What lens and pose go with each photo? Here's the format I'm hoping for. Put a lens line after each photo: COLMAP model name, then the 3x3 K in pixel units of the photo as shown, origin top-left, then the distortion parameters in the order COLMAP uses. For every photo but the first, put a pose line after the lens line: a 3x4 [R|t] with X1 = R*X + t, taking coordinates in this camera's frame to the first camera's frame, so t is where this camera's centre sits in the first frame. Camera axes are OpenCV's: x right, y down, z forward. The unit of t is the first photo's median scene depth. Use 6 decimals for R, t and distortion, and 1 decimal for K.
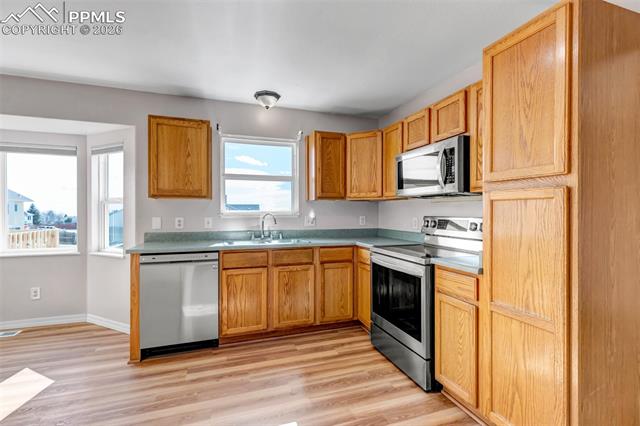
lens RADIAL K [[296.3, 0, 320.0], [0, 296.3, 213.0], [0, 0, 1]] dist [0.004638, 0.000145]
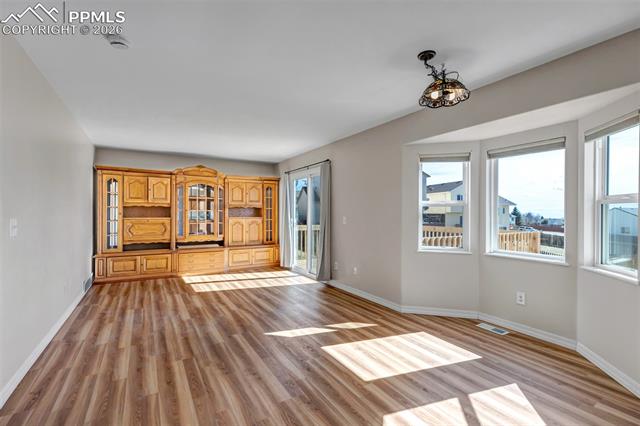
lens RADIAL K [[292.6, 0, 320.0], [0, 292.6, 213.0], [0, 0, 1]] dist [-0.000126, 0.000074]
pose [[0.212480, 0.001292, -0.977165, -0.173443], [-0.008910, 0.999960, -0.000615, -0.001597], [0.977125, 0.008838, 0.212483, 0.164394]]
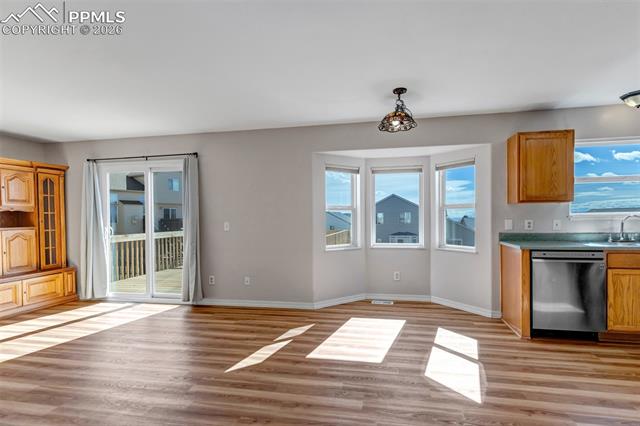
lens RADIAL K [[305.8, 0, 329.9], [0, 305.8, 220.4], [0, 0, 1]] dist [0.001218, 0.000447]
pose [[0.864898, -0.003454, -0.501936, -0.544329], [0.008186, 0.999940, 0.007224, 0.003050], [0.501881, -0.010357, 0.864874, -0.378760]]
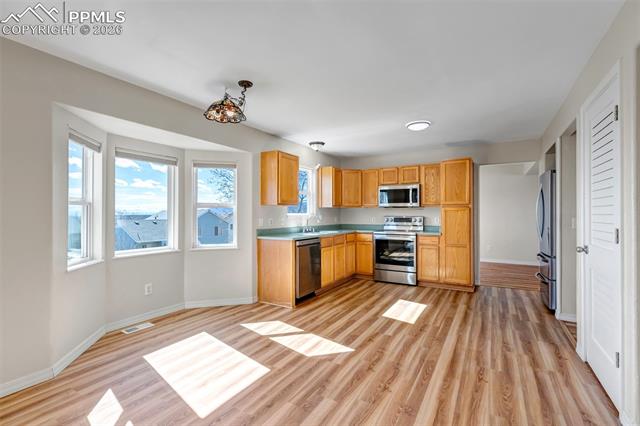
lens RADIAL K [[302.5, 0, 317.7], [0, 302.5, 211.2], [0, 0, 1]] dist [-0.001771, -0.000340]
pose [[0.751479, 0.005853, 0.659731, -1.283650], [0.005253, 0.999876, -0.014854, 0.003505], [-0.659736, 0.014628, 0.751355, -0.257557]]
